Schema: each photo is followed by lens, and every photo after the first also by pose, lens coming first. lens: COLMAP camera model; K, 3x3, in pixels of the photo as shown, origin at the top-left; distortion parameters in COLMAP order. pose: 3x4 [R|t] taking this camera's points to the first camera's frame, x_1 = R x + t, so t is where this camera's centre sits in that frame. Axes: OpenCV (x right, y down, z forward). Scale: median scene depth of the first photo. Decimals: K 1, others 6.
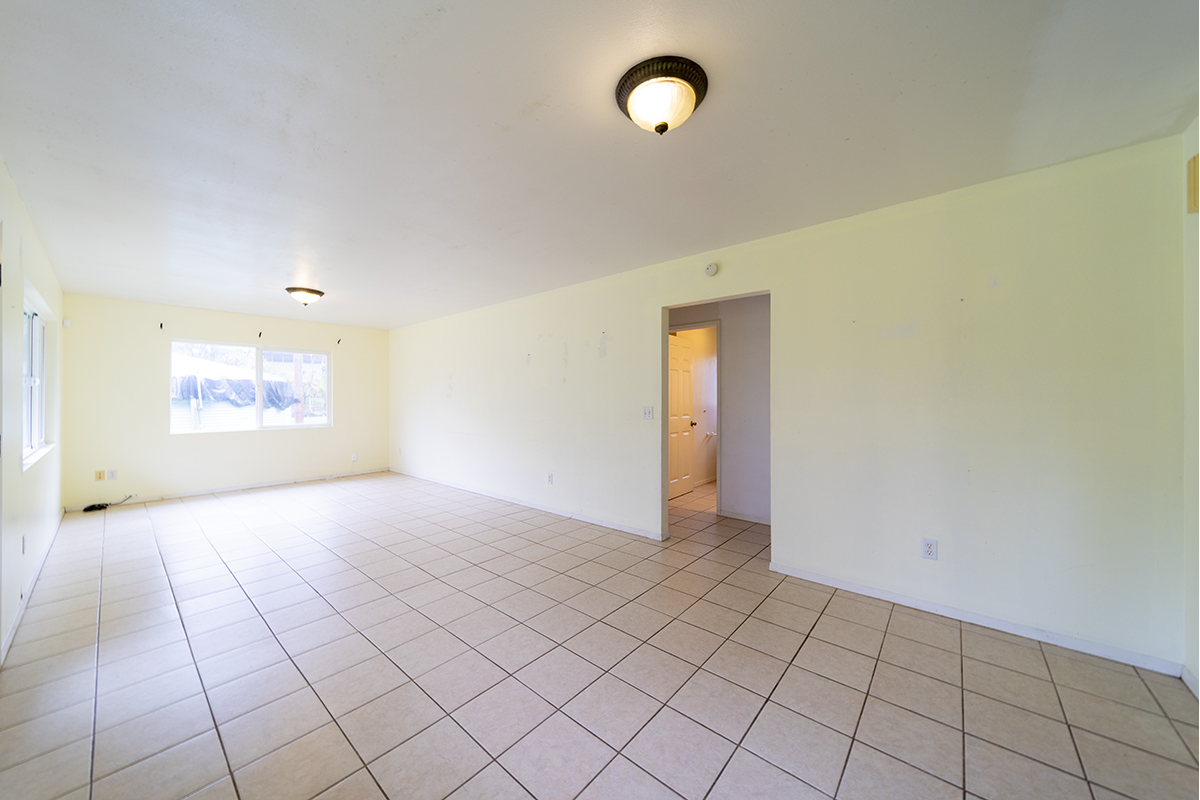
lens RADIAL K [[418.5, 0, 592.9], [0, 418.5, 396.9], [0, 0, 1]] dist [-0.001543, -0.000687]
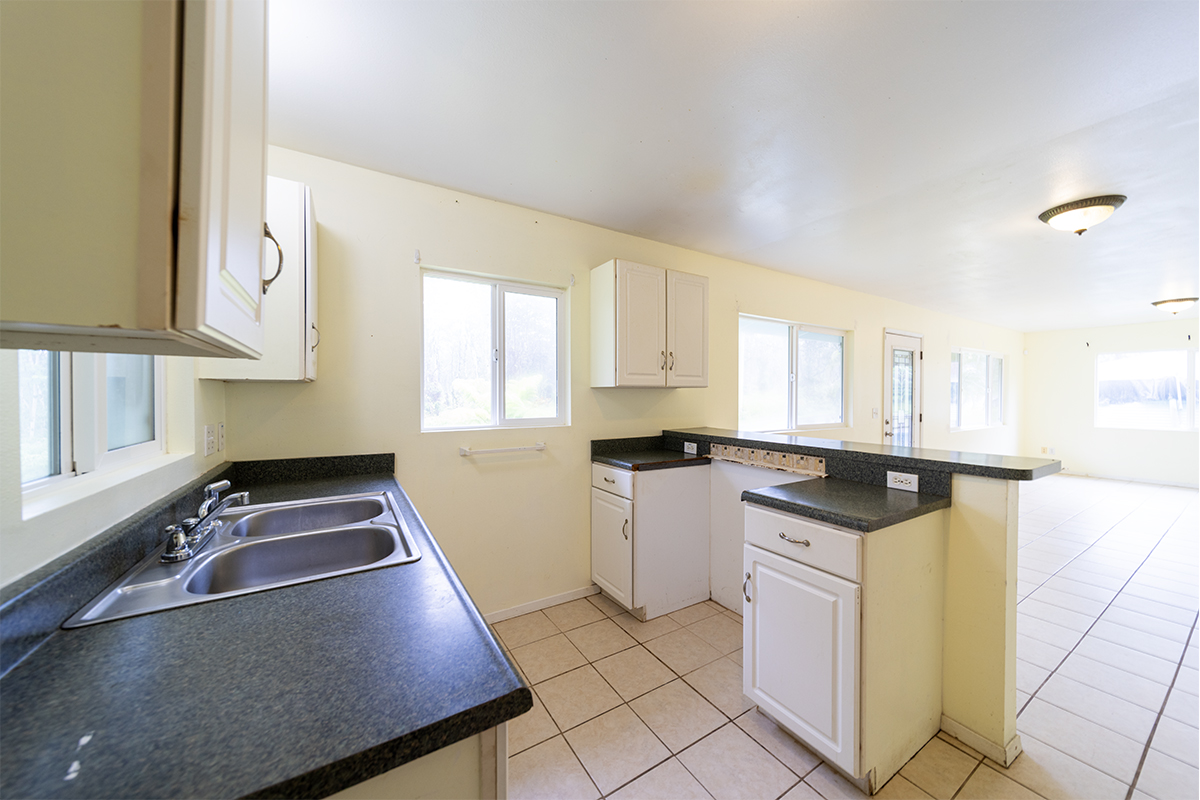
lens RADIAL K [[418.5, 0, 598.6], [0, 418.5, 397.1], [0, 0, 1]] dist [-0.001543, -0.000687]
pose [[-0.304602, 0.007070, -0.952453, 0.575021], [-0.000021, 0.999972, 0.007430, -0.009879], [0.952480, 0.002283, -0.304594, -0.059020]]
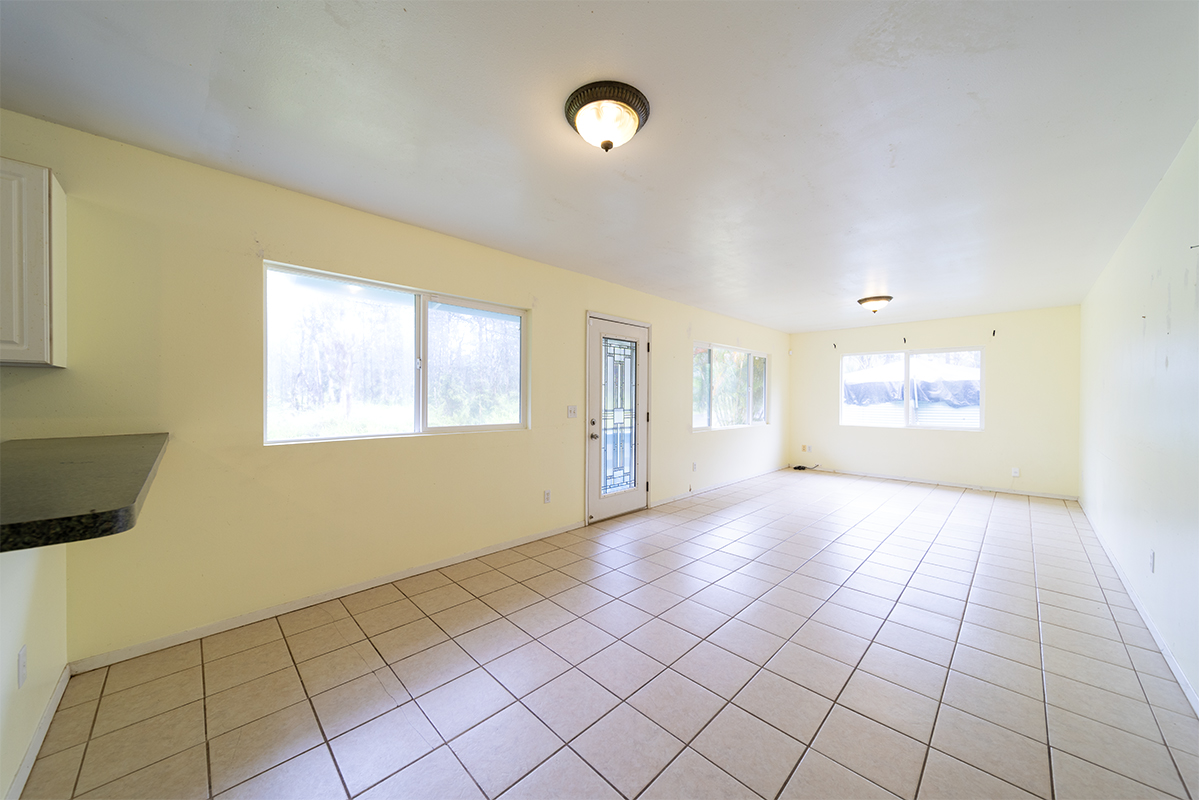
lens RADIAL K [[418.5, 0, 601.3], [0, 418.5, 400.3], [0, 0, 1]] dist [-0.001543, -0.000687]
pose [[-0.076834, 0.009861, -0.996995, 0.327339], [-0.006728, 0.999923, 0.010408, 0.000849], [0.997021, 0.007507, -0.076762, 0.284366]]
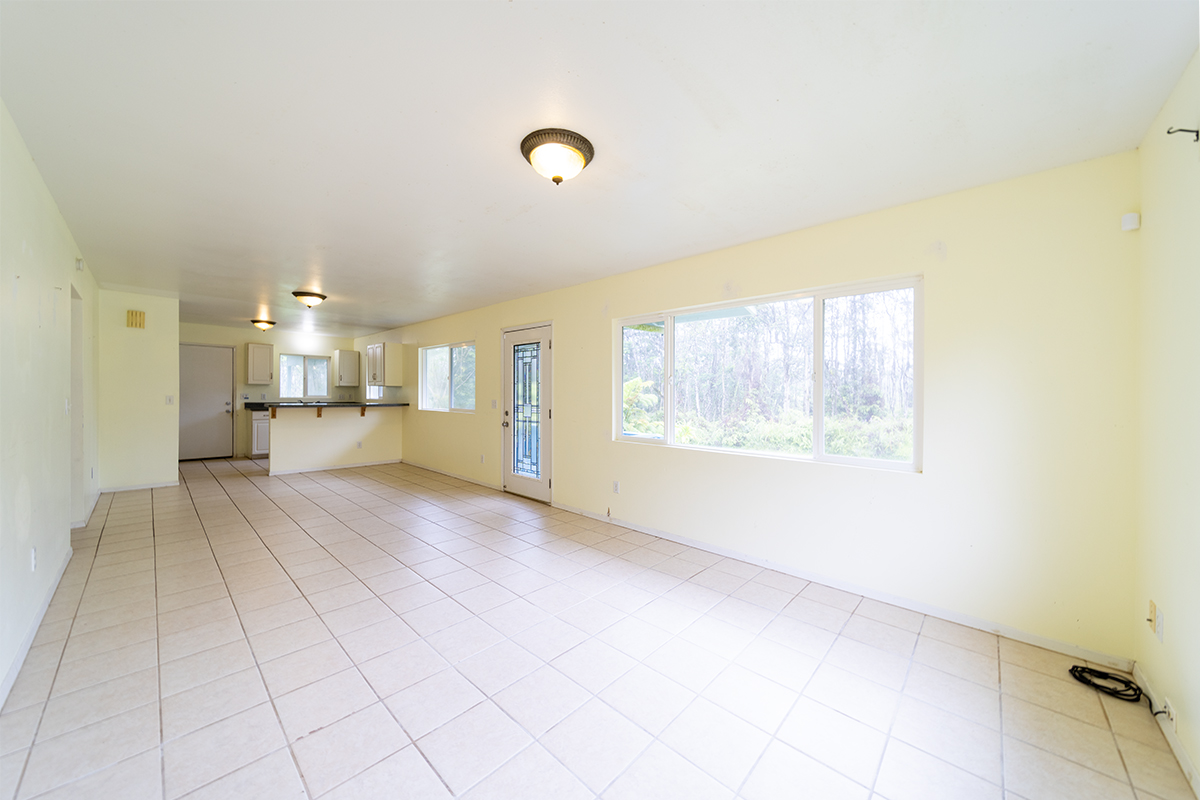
lens RADIAL K [[418.5, 0, 589.8], [0, 418.5, 402.5], [0, 0, 1]] dist [-0.001543, -0.000687]
pose [[-0.998800, -0.009257, 0.048092, -0.556163], [-0.008445, 0.999819, 0.017051, 0.004207], [-0.048241, 0.016625, -0.998697, 1.077182]]
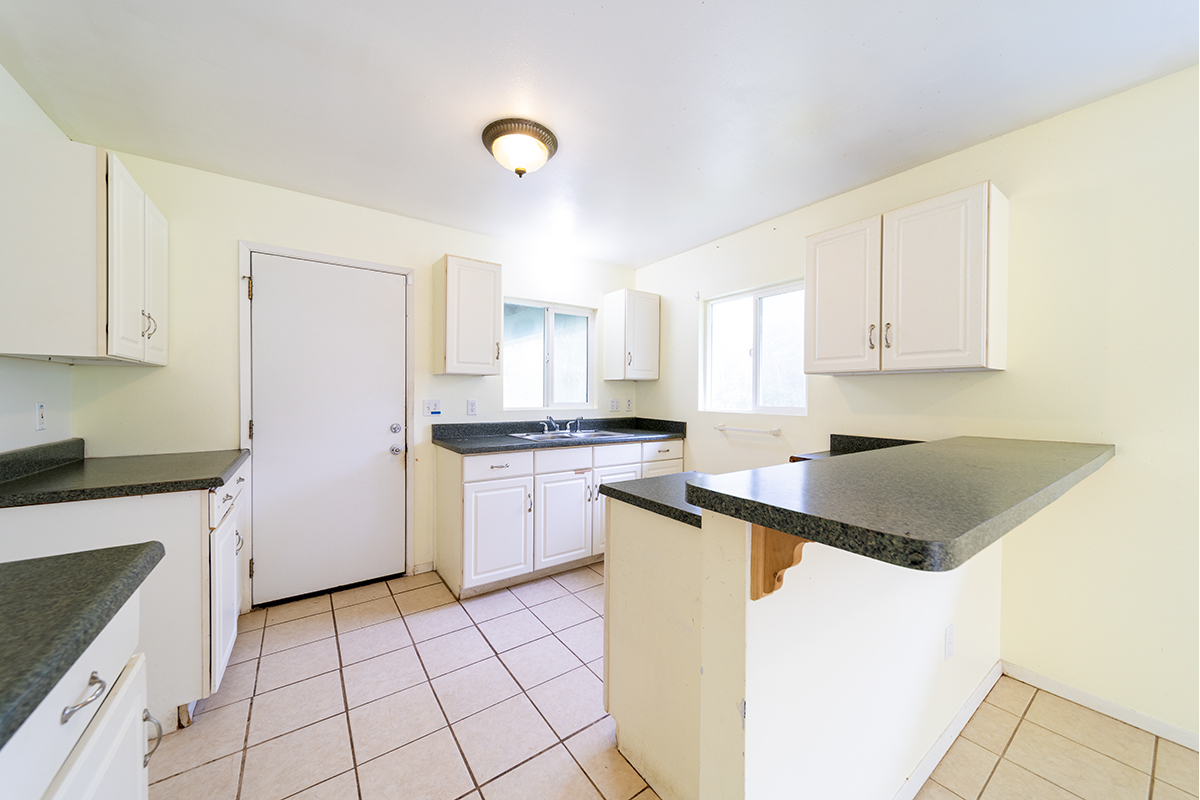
lens RADIAL K [[418.5, 0, 591.0], [0, 418.5, 399.4], [0, 0, 1]] dist [-0.001543, -0.000687]
pose [[-0.965890, -0.002519, 0.258941, 0.273699], [0.000962, 0.999911, 0.013317, 0.000368], [-0.258951, 0.013112, -0.965801, 0.252255]]
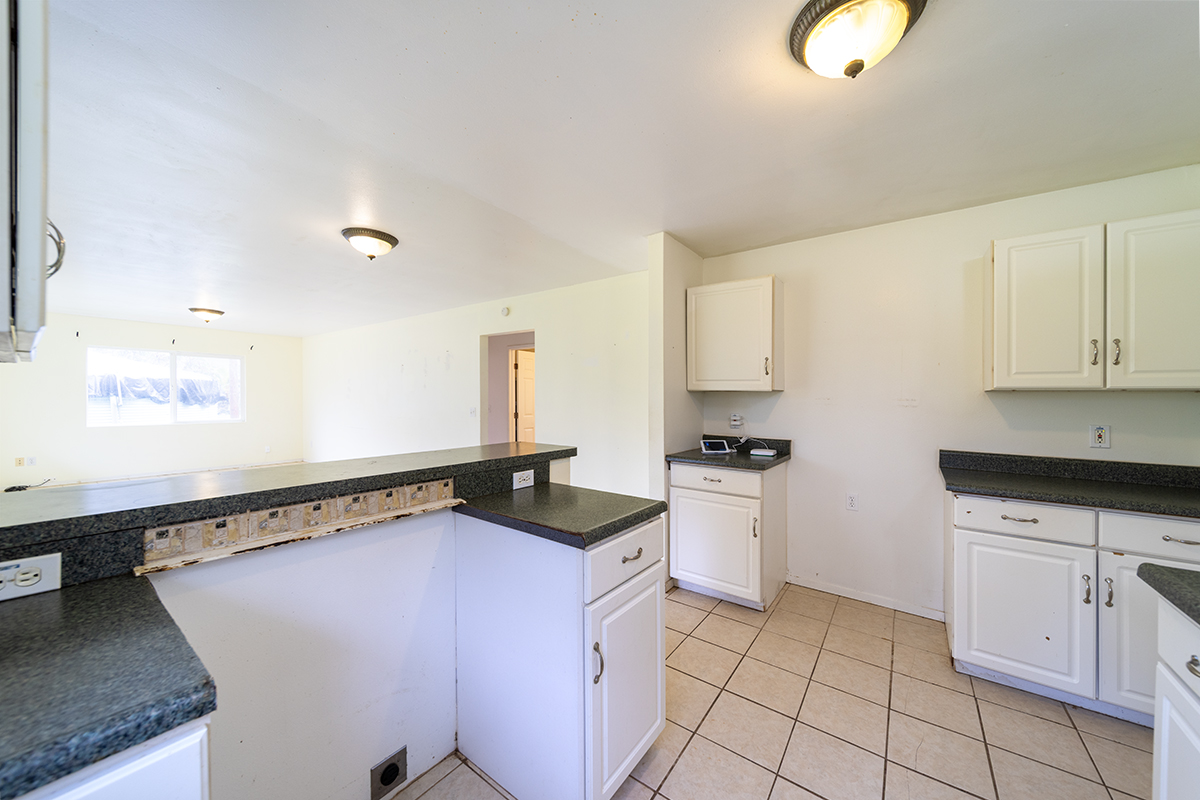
lens RADIAL K [[418.5, 0, 602.0], [0, 418.5, 402.3], [0, 0, 1]] dist [-0.001543, -0.000687]
pose [[0.996022, 0.013707, 0.088052, 0.270730], [-0.014500, 0.999860, 0.008379, -0.007634], [-0.087925, -0.009622, 0.996081, -0.244122]]
